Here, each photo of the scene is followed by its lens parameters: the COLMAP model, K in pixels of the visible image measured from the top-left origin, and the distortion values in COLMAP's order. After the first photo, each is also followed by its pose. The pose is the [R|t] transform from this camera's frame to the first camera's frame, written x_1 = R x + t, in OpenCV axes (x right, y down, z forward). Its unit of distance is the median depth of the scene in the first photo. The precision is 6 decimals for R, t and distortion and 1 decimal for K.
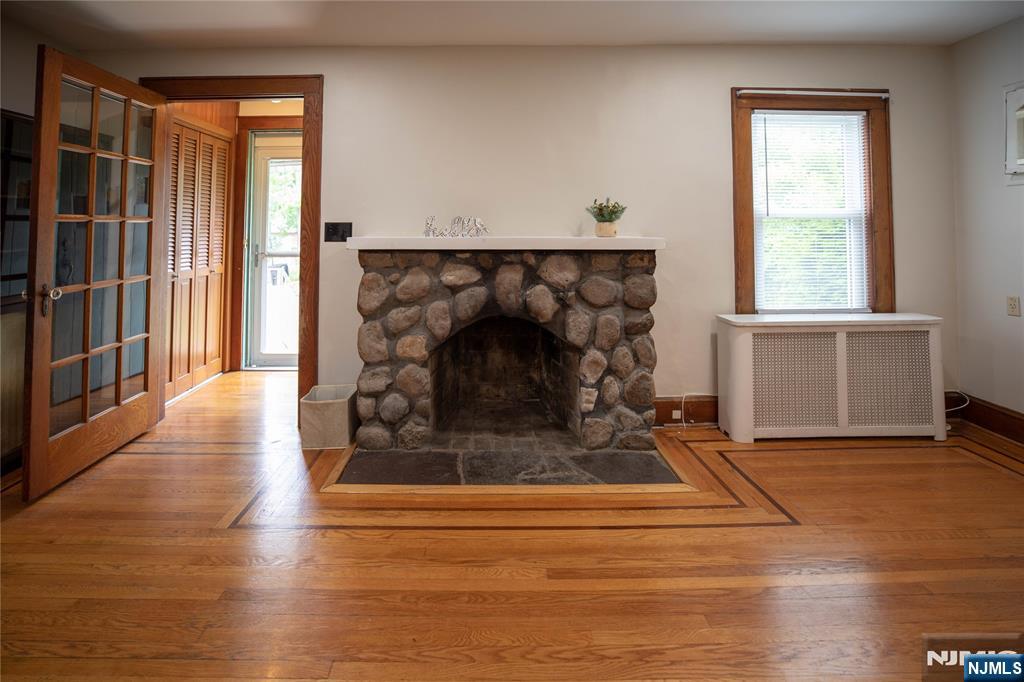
lens RADIAL K [[477.7, 0, 484.8], [0, 477.7, 224.7], [0, 0, 1]] dist [-0.022614, 0.000550]
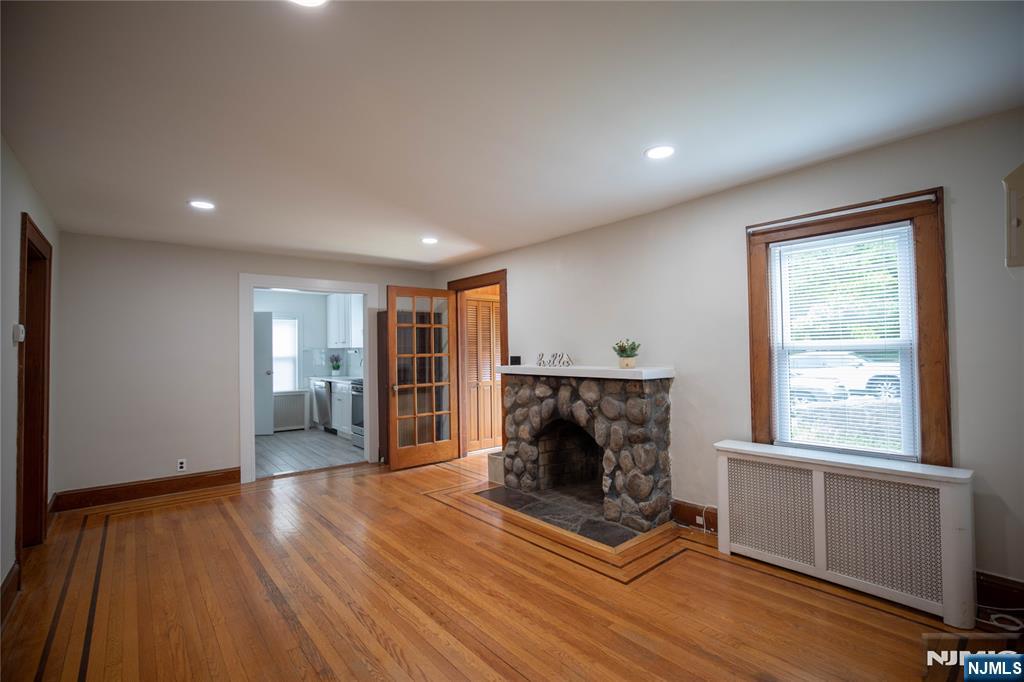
lens RADIAL K [[484.4, 0, 512.0], [0, 484.4, 341.0], [0, 0, 1]] dist [-0.047948, 0.000454]
pose [[0.622345, -0.025890, -0.782315, 1.158465], [0.038375, 0.999260, -0.002541, -0.061023], [0.781802, -0.028439, 0.622878, -0.085985]]
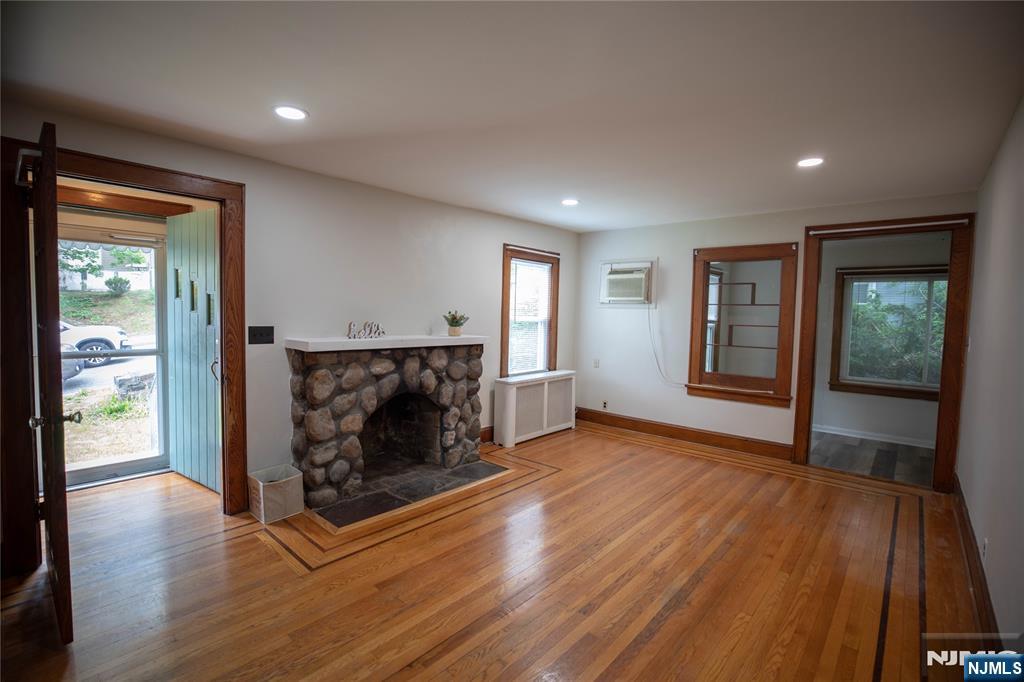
lens RADIAL K [[484.4, 0, 512.0], [0, 484.4, 341.0], [0, 0, 1]] dist [-0.047948, 0.000454]
pose [[0.653720, -0.030118, 0.756137, -0.860817], [-0.047475, 0.995607, 0.080702, -0.098211], [-0.755246, -0.088654, 0.649418, -0.179144]]
